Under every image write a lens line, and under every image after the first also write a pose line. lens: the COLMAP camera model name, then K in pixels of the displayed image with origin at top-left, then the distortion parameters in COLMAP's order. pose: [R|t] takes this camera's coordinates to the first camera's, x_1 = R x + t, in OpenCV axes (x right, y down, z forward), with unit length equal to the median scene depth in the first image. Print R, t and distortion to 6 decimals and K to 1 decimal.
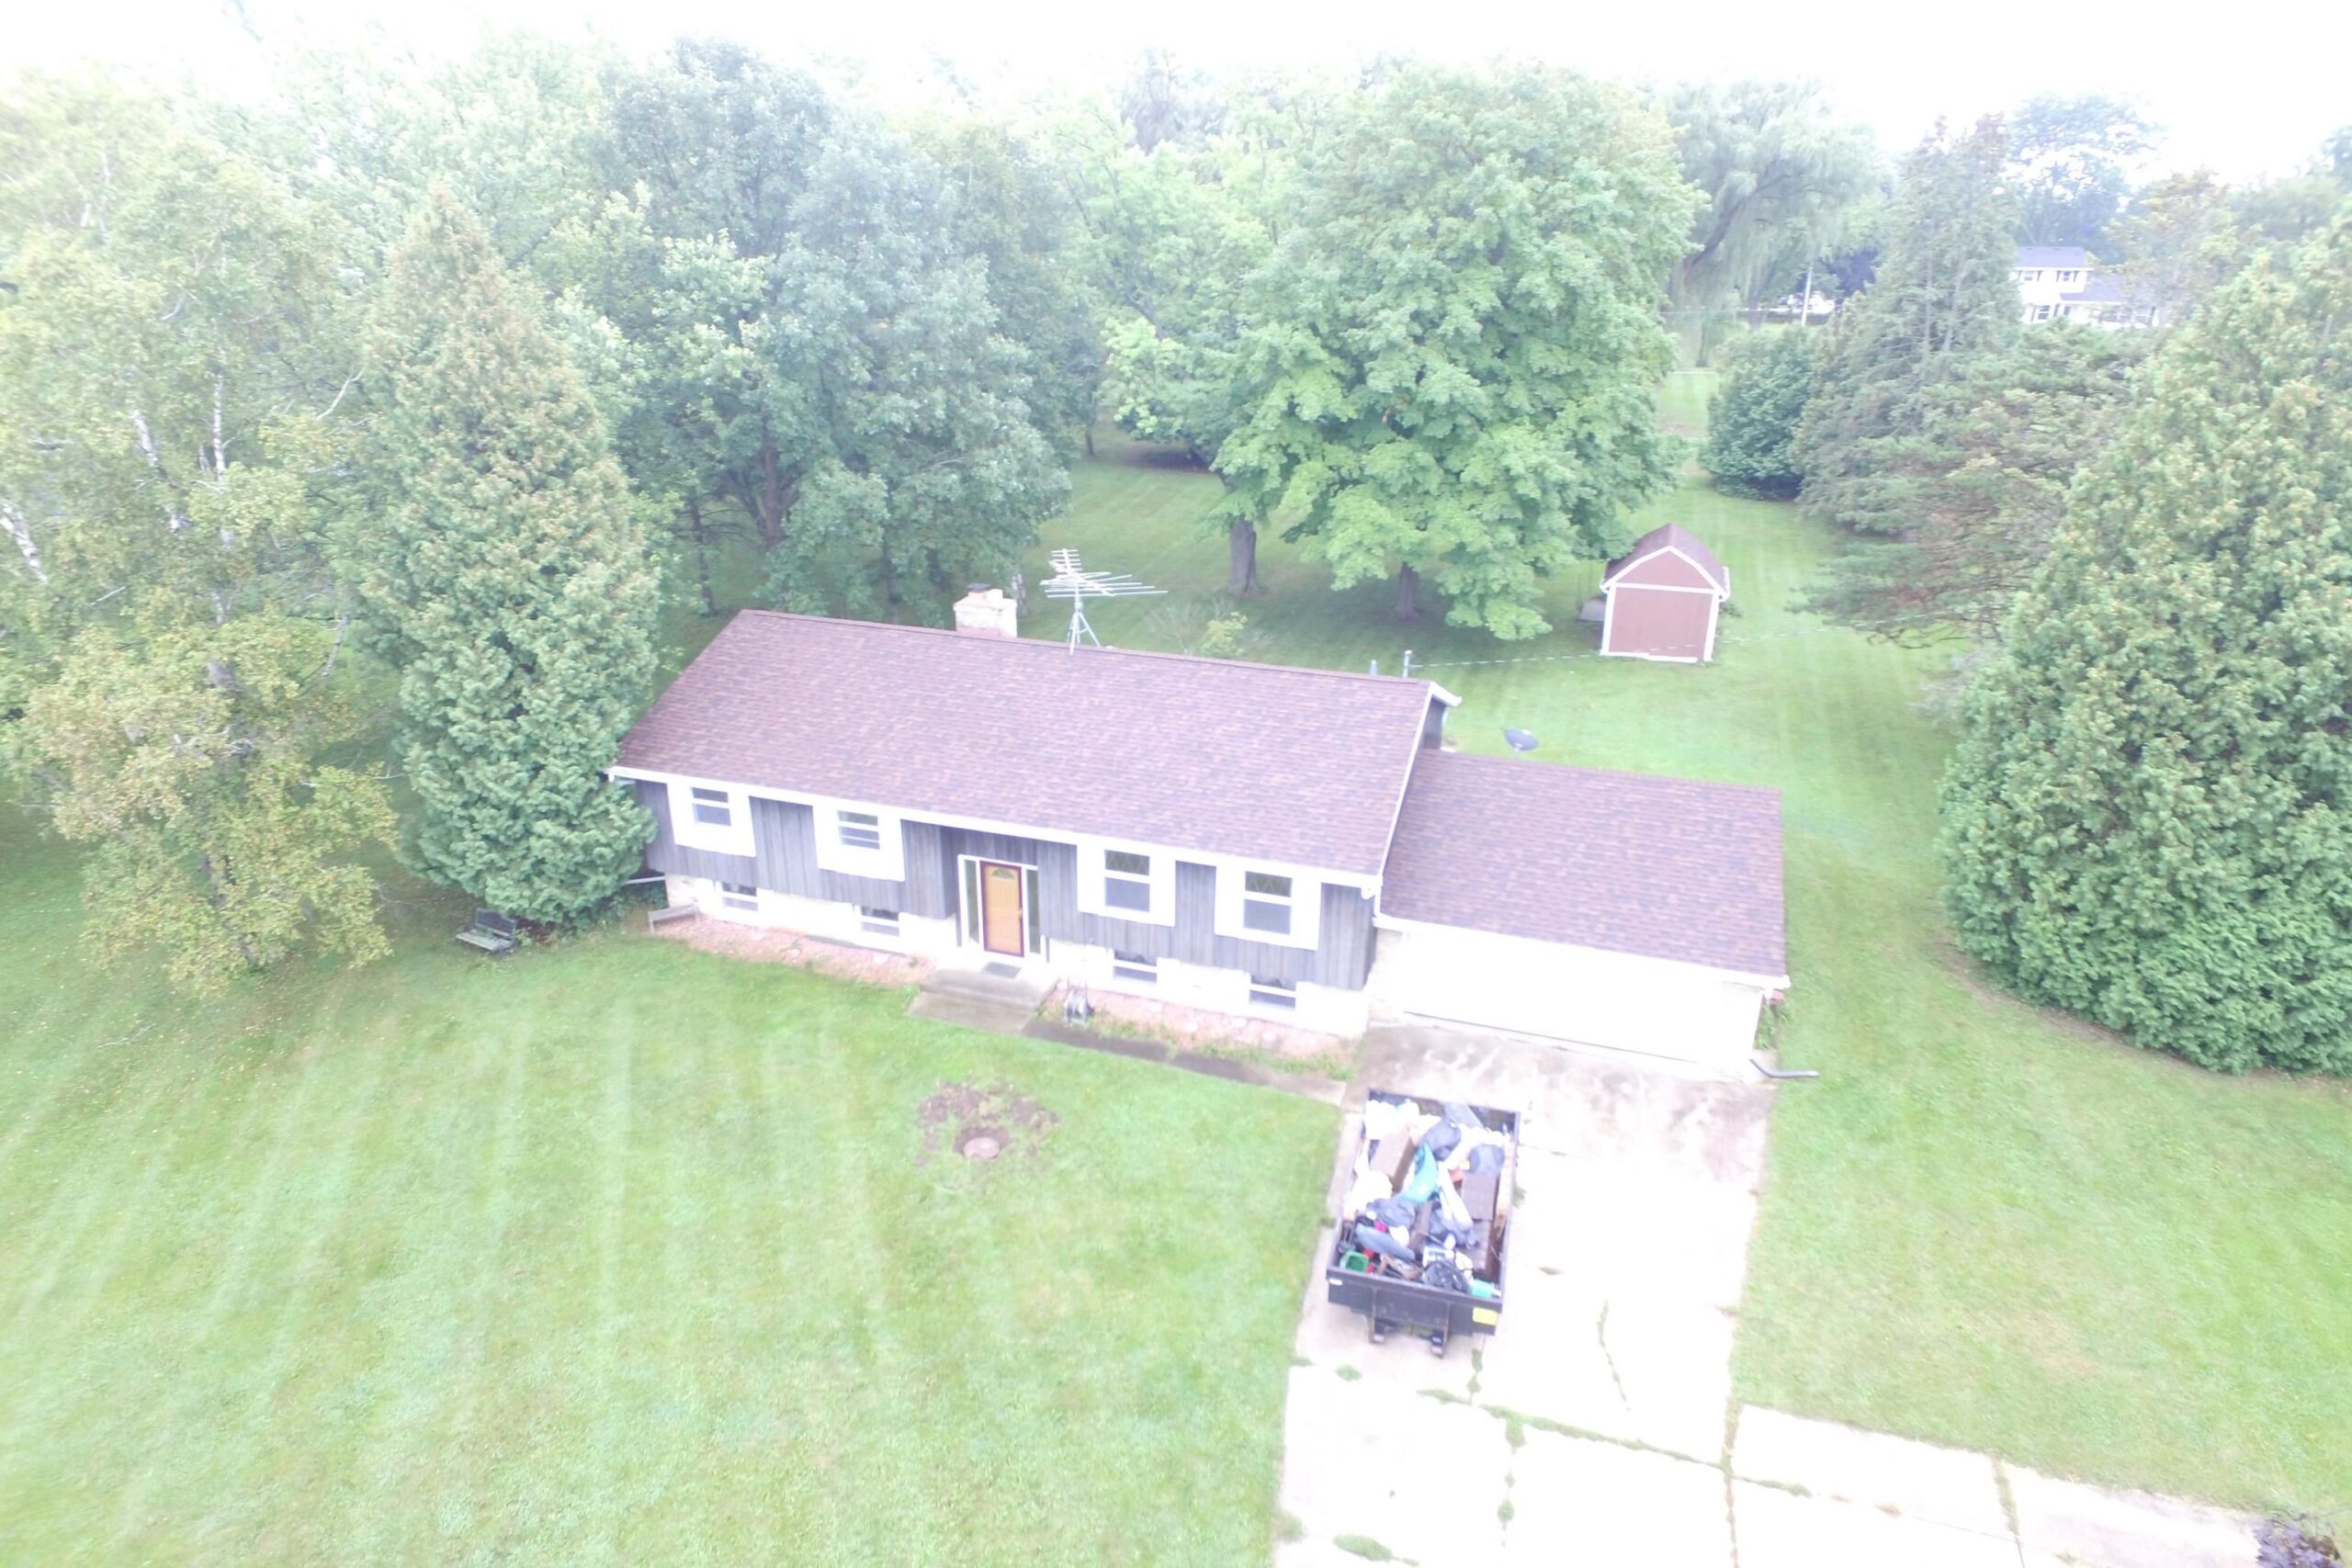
lens RADIAL K [[1308.1, 0, 1176.0], [0, 1308.1, 784.0], [0, 0, 1]] dist [-0.014875, 0.017858]
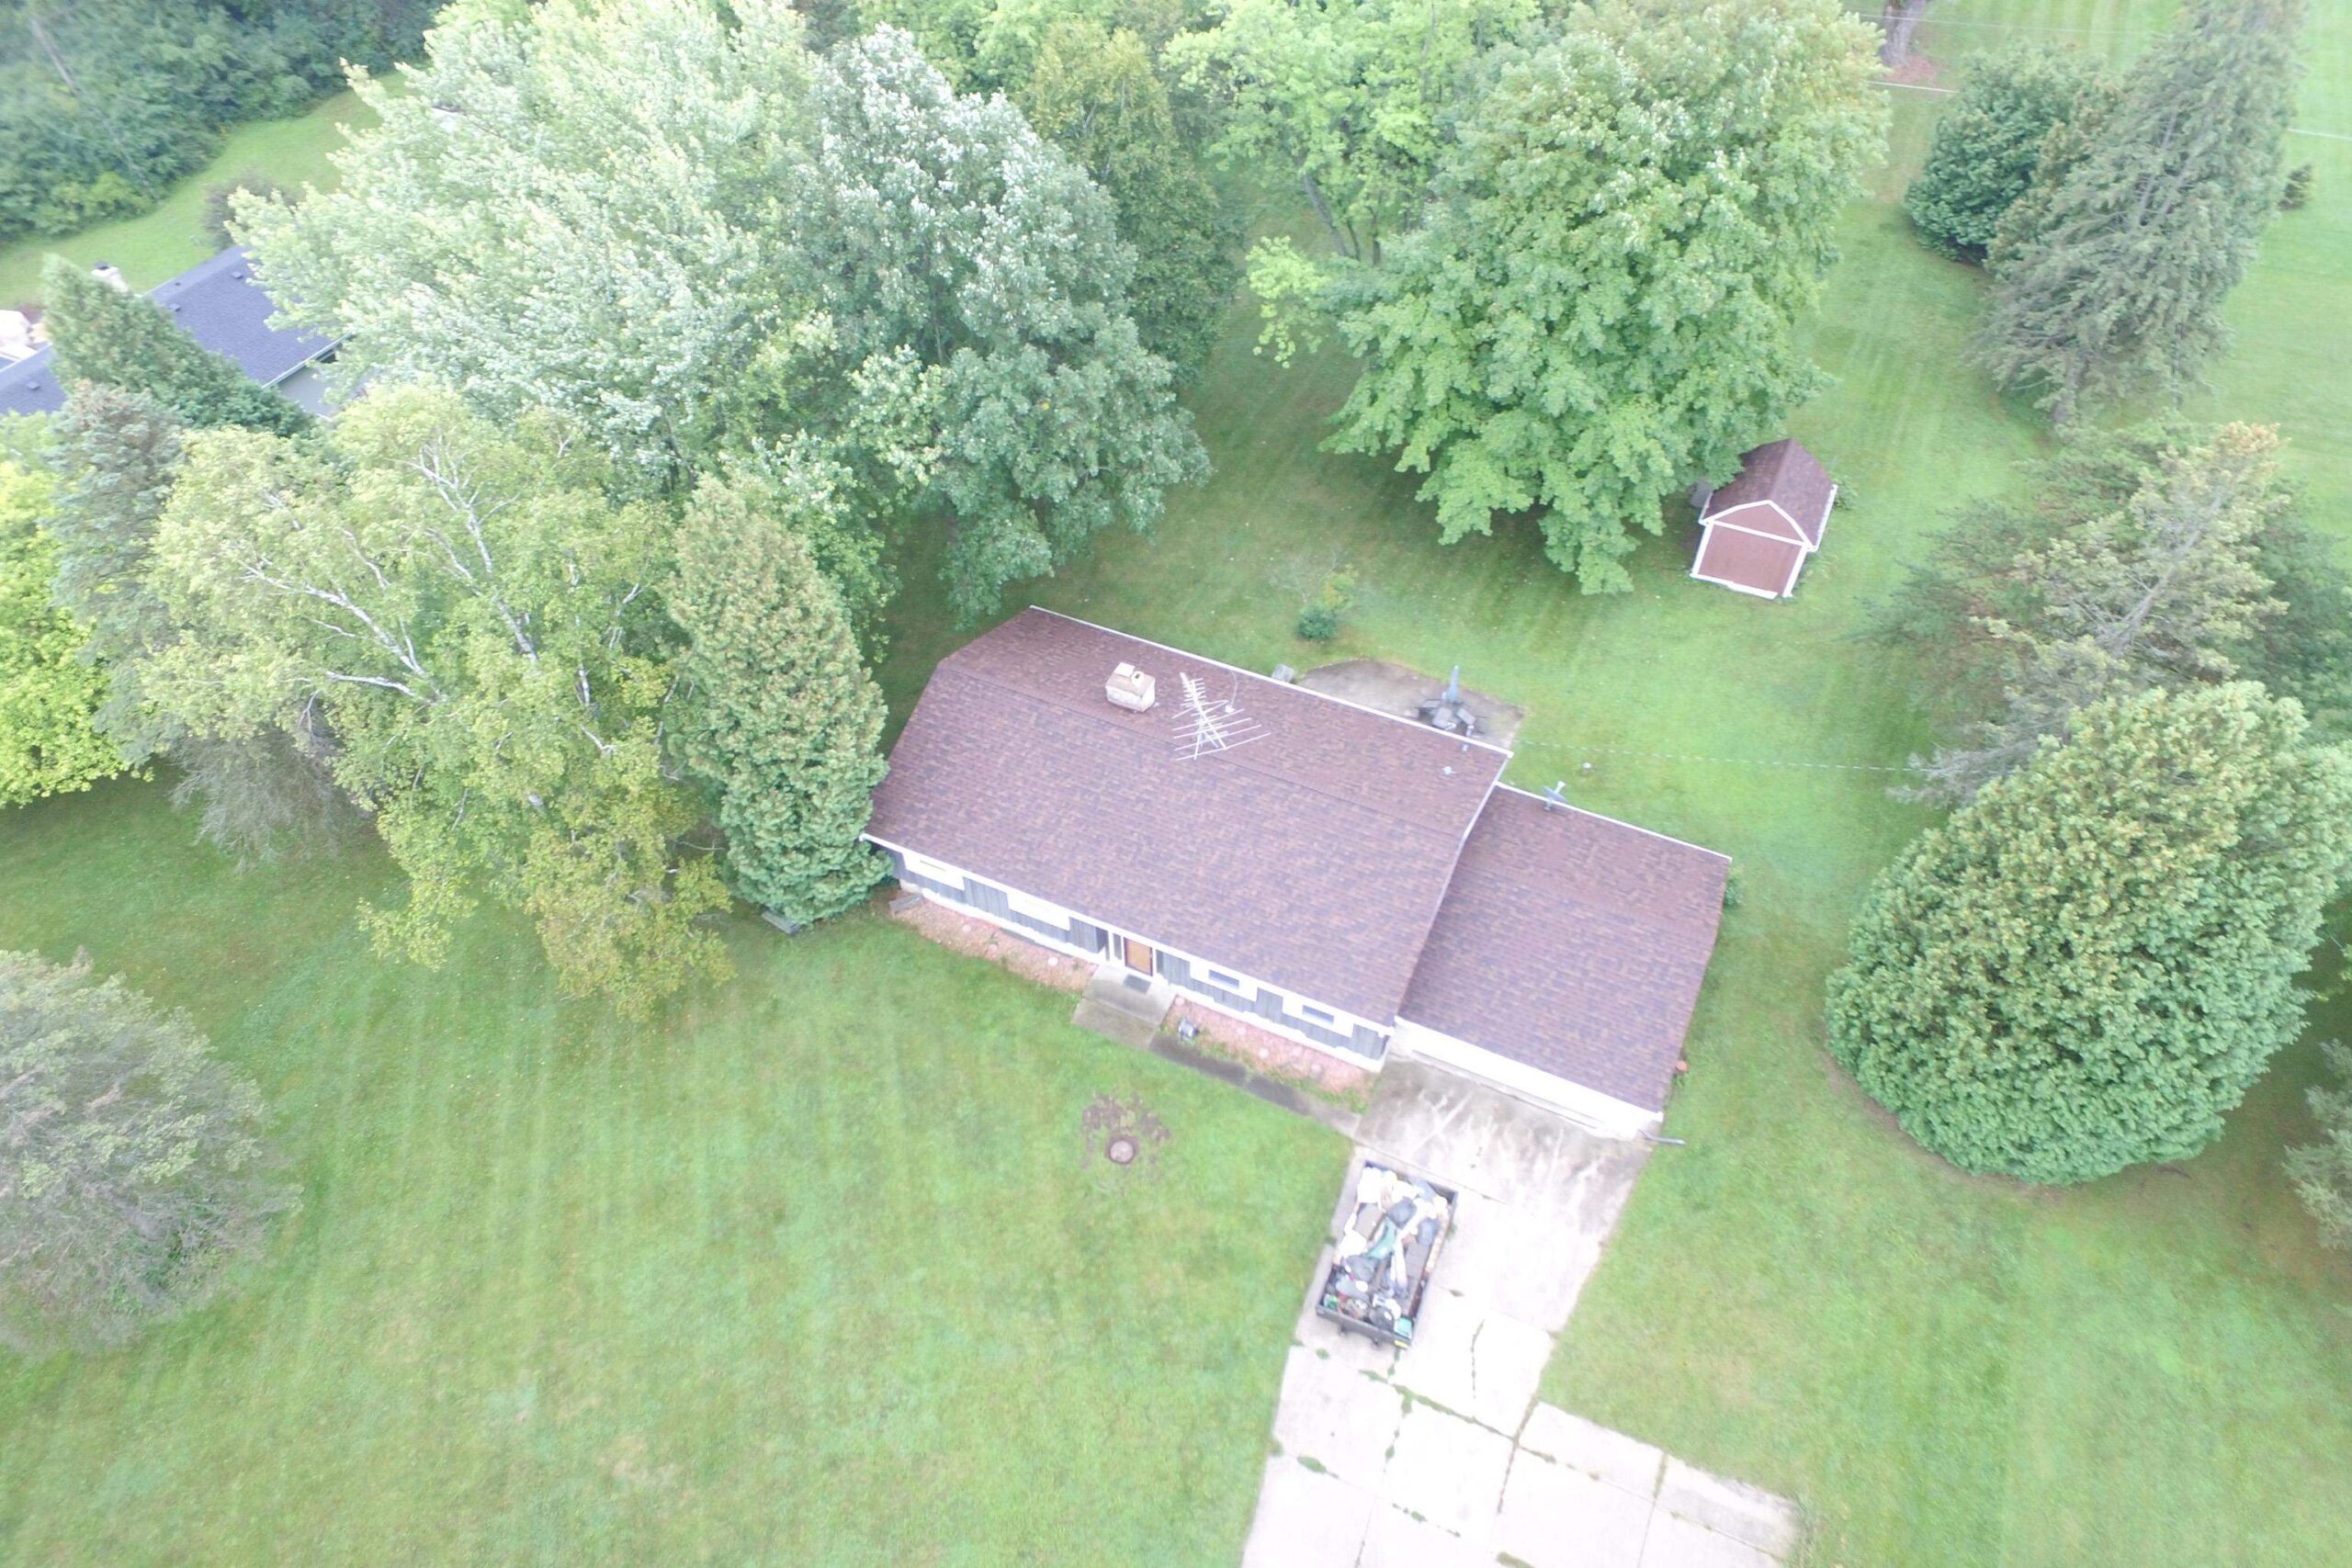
lens RADIAL K [[1375.3, 0, 1176.0], [0, 1375.3, 784.0], [0, 0, 1]] dist [-0.006894, 0.001119]
pose [[0.992791, 0.077072, -0.091790, 0.039655], [-0.029508, 0.899435, 0.436058, -0.935242], [0.116167, -0.430206, 0.895225, -0.326932]]
